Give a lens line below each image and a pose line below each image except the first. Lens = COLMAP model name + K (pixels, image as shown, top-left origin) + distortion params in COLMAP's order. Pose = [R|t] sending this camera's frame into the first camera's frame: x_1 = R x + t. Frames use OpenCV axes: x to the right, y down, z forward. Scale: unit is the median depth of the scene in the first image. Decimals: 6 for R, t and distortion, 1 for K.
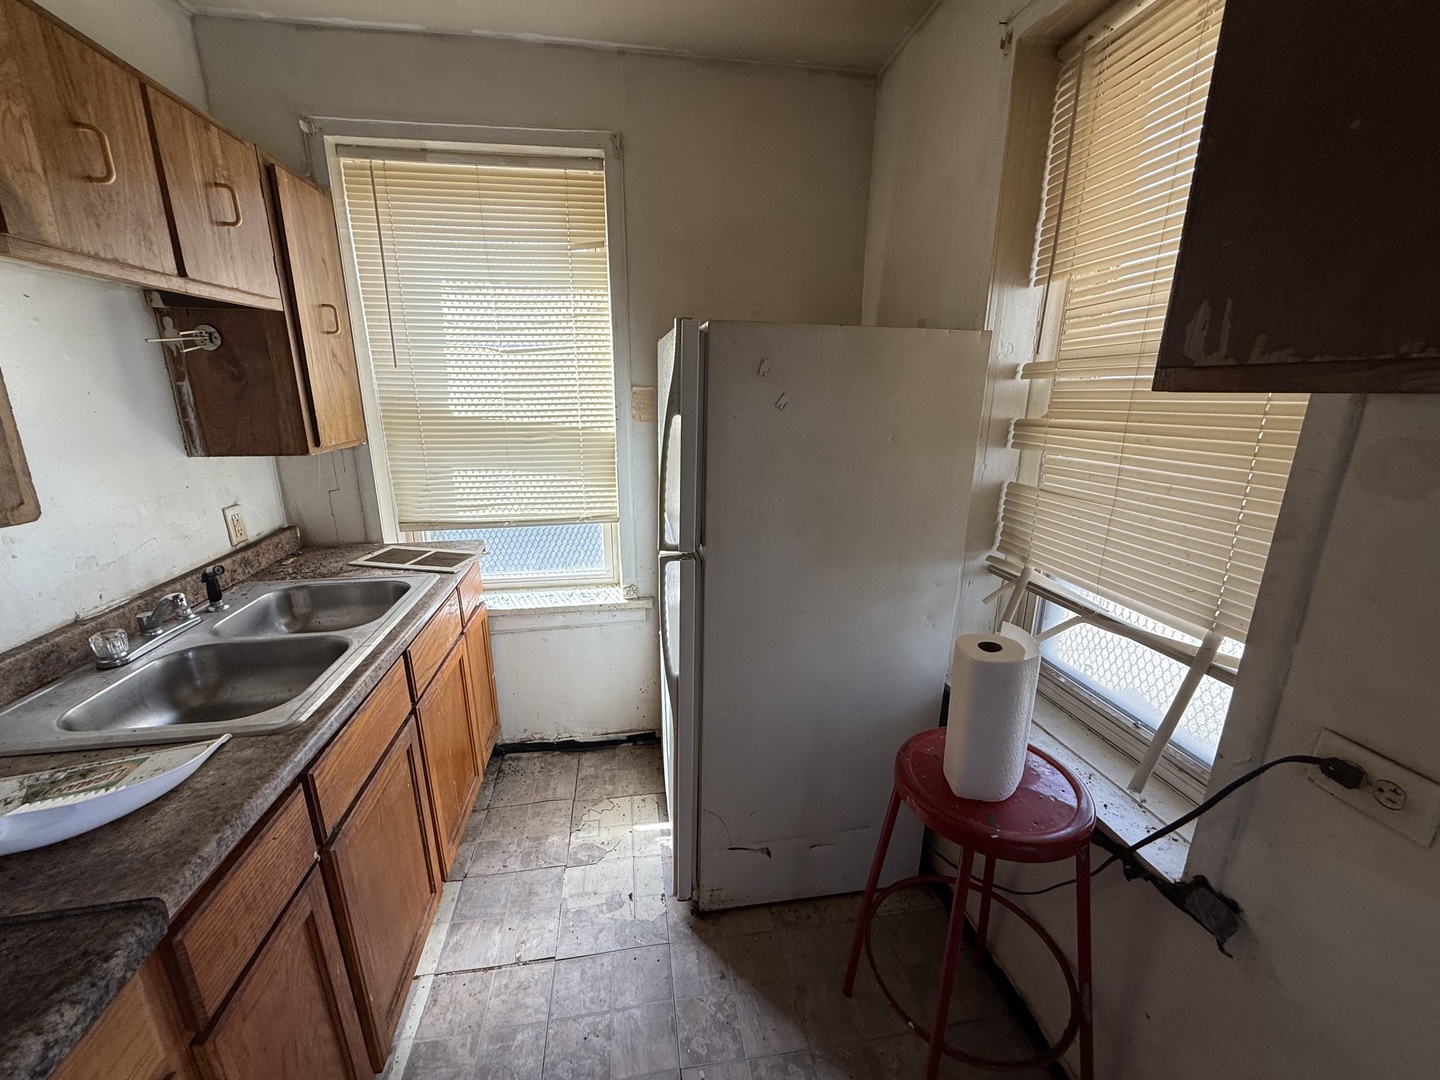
lens RADIAL K [[572.6, 0, 715.2], [0, 572.6, 539.3], [0, 0, 1]] dist [0.000251, -0.000076]
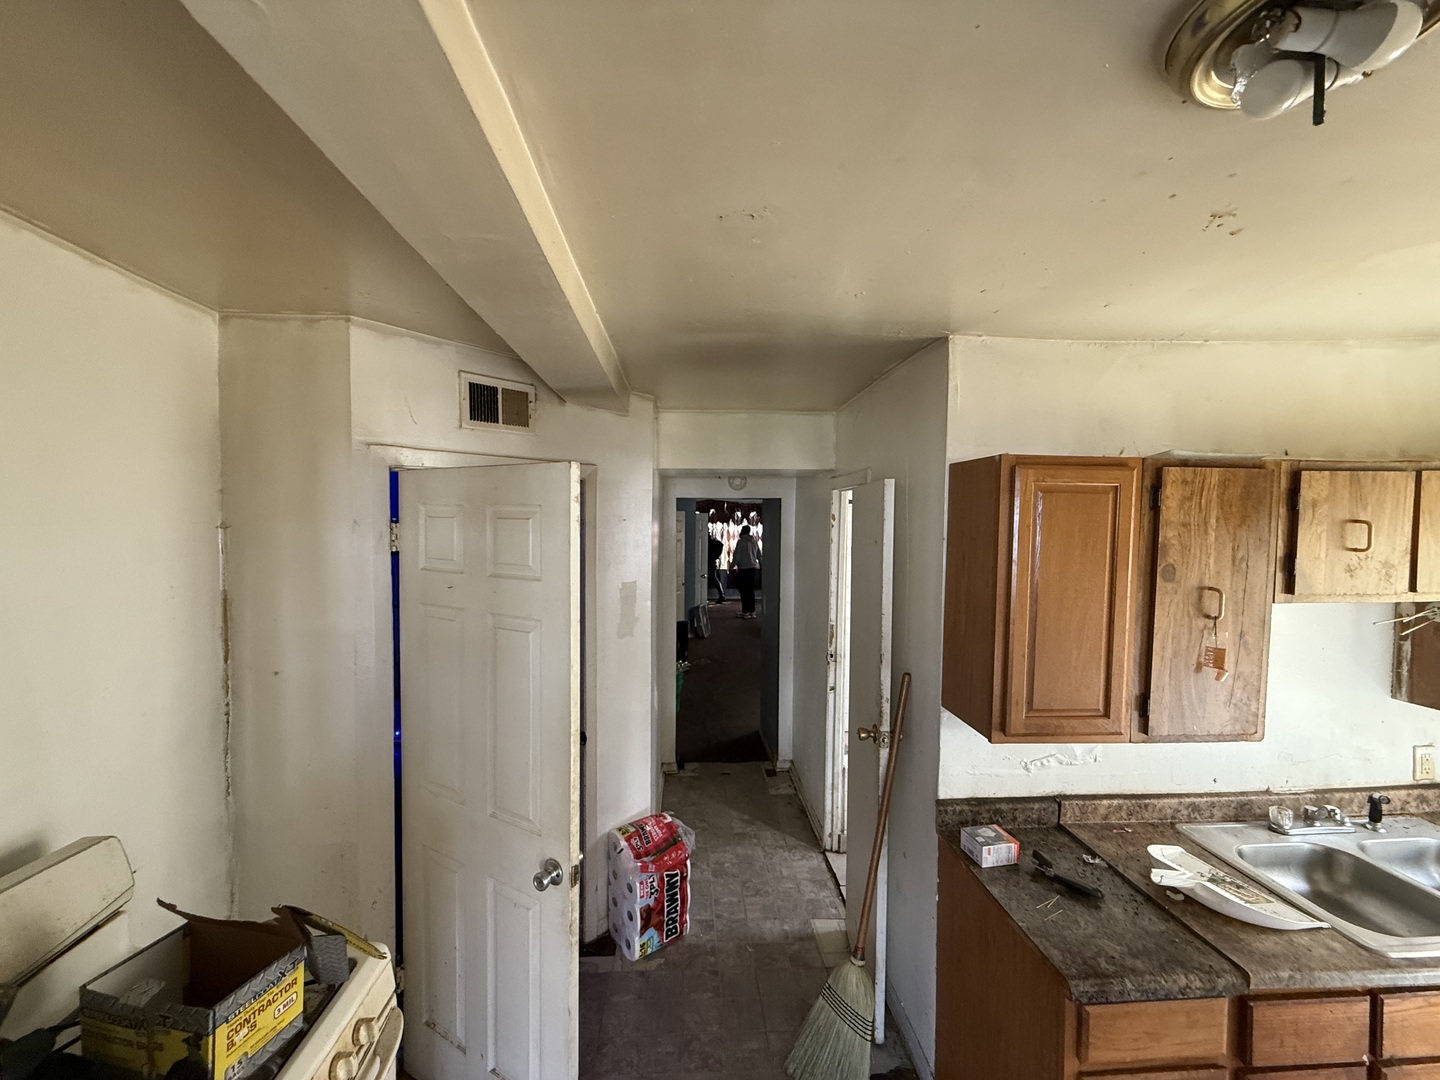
lens RADIAL K [[572.6, 0, 714.9], [0, 572.6, 538.1], [0, 0, 1]] dist [0.000251, -0.000076]
pose [[-0.097787, 0.032409, -0.994679, 0.434850], [-0.258169, 0.964428, 0.056804, -0.173279], [0.961138, 0.262351, -0.085942, -0.381940]]
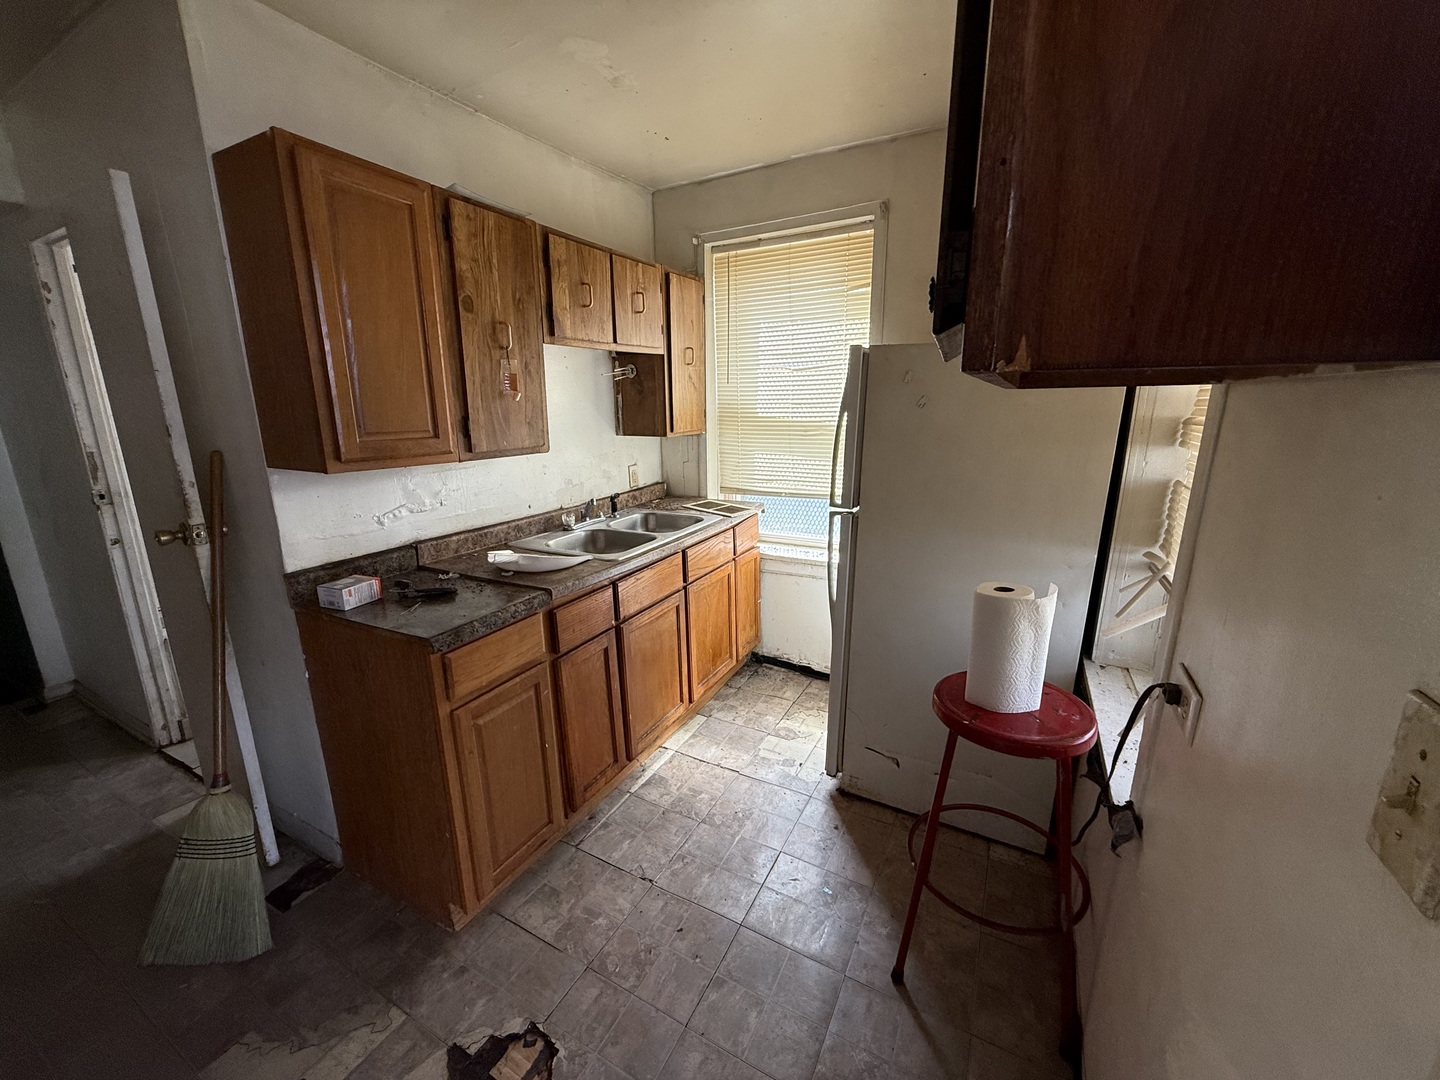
lens RADIAL K [[572.6, 0, 714.3], [0, 572.6, 538.6], [0, 0, 1]] dist [0.000251, -0.000076]
pose [[0.793791, 0.131861, -0.593724, 0.482277], [-0.141621, 0.989454, 0.030406, 0.086120], [0.591472, 0.059947, 0.804094, -0.286695]]
